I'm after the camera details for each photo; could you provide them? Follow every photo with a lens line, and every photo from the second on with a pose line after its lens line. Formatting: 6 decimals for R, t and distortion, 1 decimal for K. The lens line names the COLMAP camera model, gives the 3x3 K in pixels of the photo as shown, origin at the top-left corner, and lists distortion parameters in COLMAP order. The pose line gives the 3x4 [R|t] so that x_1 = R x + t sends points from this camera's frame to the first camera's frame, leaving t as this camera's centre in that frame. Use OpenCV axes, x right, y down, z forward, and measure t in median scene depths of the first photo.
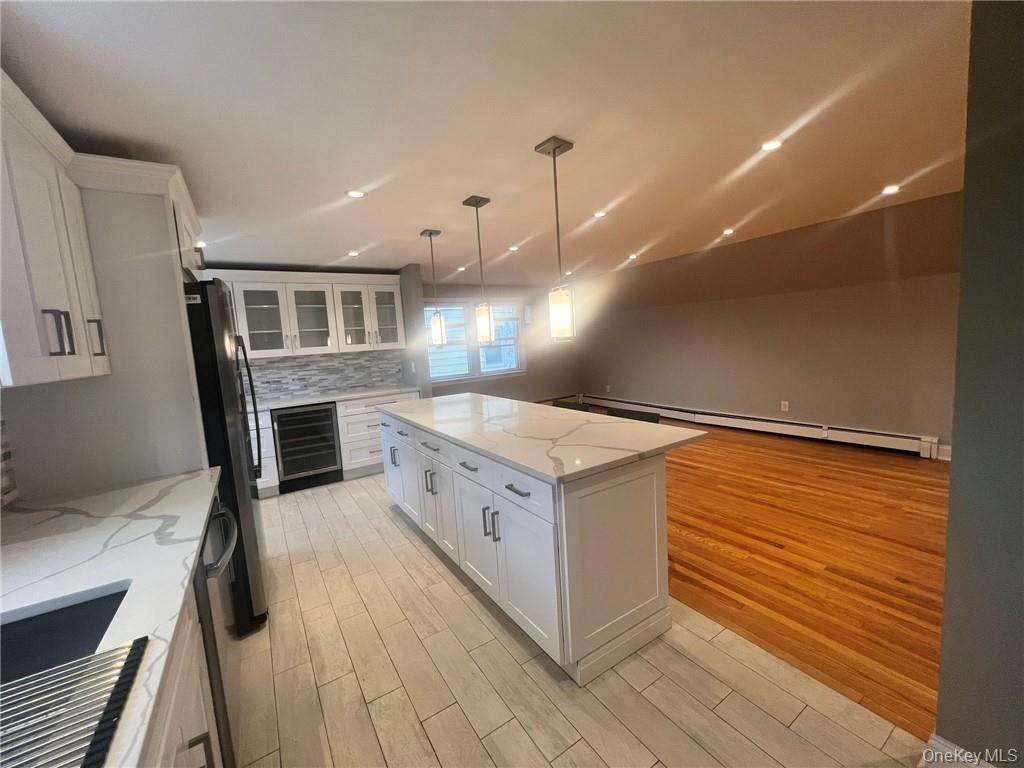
lens RADIAL K [[408.5, 0, 508.8], [0, 408.5, 384.3], [0, 0, 1]] dist [0.005365, 0.000338]
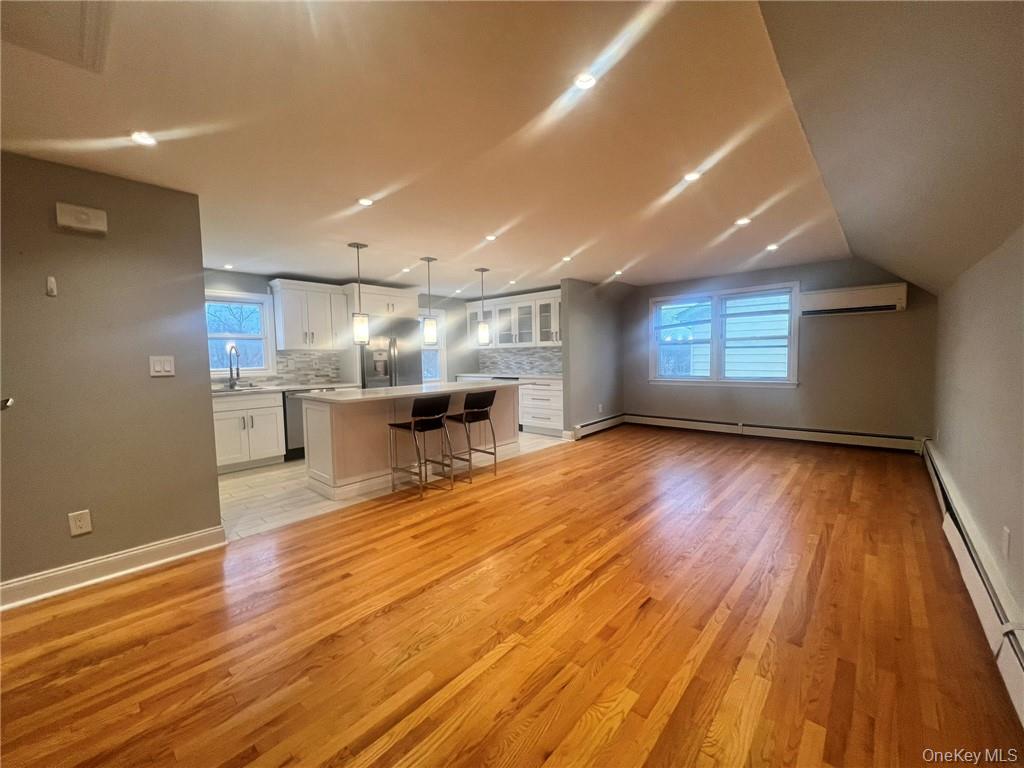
lens RADIAL K [[408.5, 0, 508.8], [0, 408.5, 384.3], [0, 0, 1]] dist [0.005365, 0.000338]
pose [[0.256420, 0.123938, -0.958586, 2.208109], [-0.101892, 0.989685, 0.100703, -0.183082], [0.961180, 0.071850, 0.266404, 1.182332]]
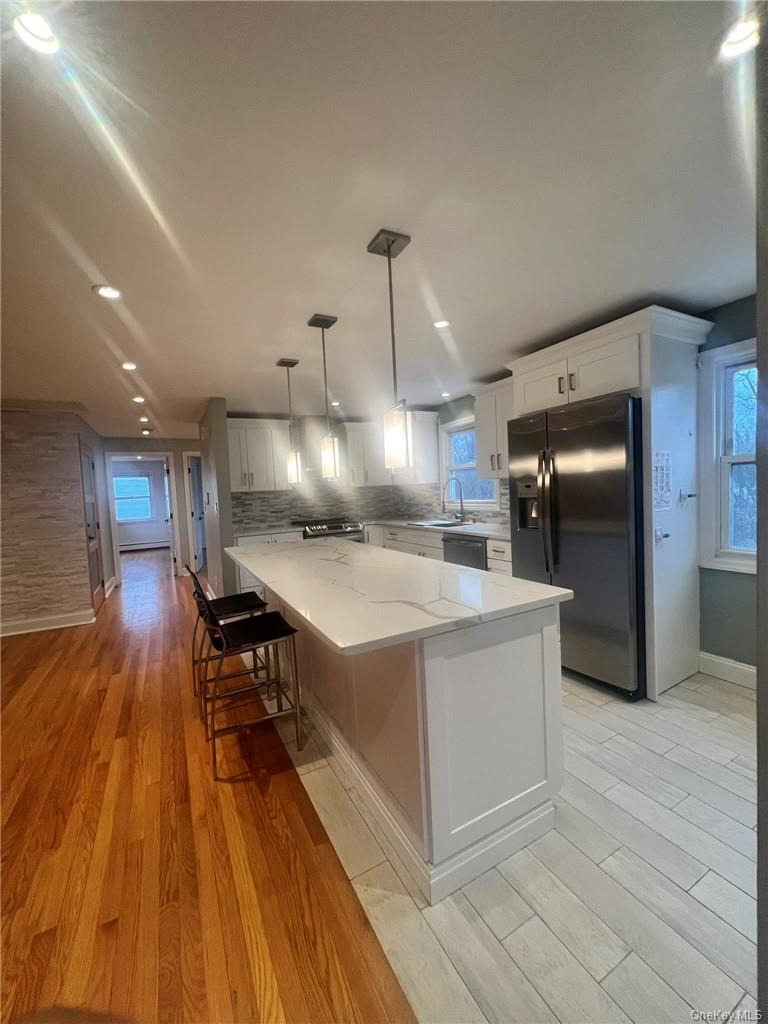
lens RADIAL K [[408.5, 0, 386.3], [0, 408.5, 510.1], [0, 0, 1]] dist [0.005365, 0.000338]
pose [[-0.990698, 0.106198, 0.085090, -0.310668], [0.118355, 0.981017, 0.153616, -0.212569], [-0.067160, 0.162258, -0.984460, 2.520179]]
